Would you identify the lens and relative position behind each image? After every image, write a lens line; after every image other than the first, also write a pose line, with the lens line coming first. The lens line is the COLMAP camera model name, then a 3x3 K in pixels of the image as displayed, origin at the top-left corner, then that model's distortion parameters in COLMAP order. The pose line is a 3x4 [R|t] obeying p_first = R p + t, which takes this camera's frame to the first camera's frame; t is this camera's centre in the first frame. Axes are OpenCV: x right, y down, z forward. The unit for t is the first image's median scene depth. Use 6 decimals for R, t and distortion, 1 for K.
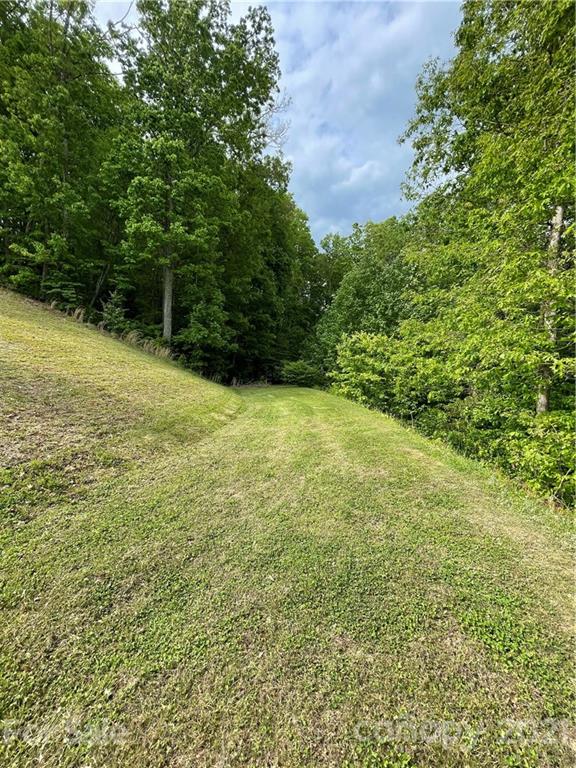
lens RADIAL K [[310.7, 0, 287.8], [0, 310.7, 382.8], [0, 0, 1]] dist [0.001141, -0.000025]
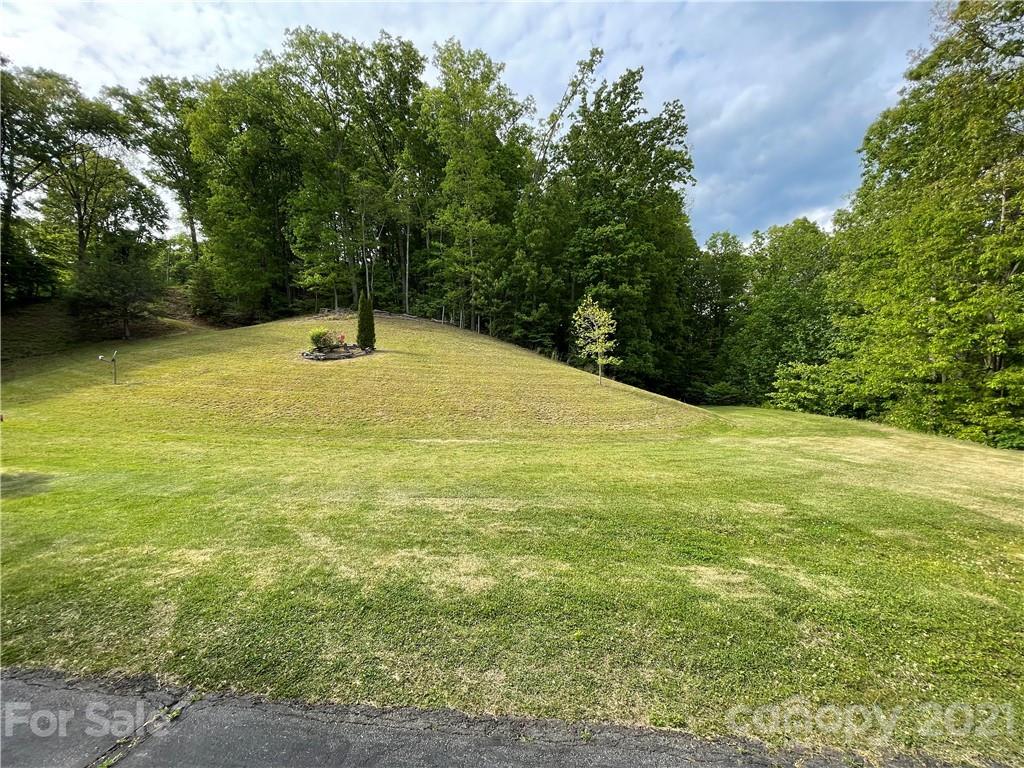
lens RADIAL K [[414.3, 0, 512.6], [0, 414.3, 387.1], [0, 0, 1]] dist [0.001141, -0.000025]
pose [[0.959649, -0.030576, -0.279534, -0.328407], [0.017988, 0.998710, -0.047488, 0.006583], [0.280626, 0.040544, 0.958961, -0.825793]]
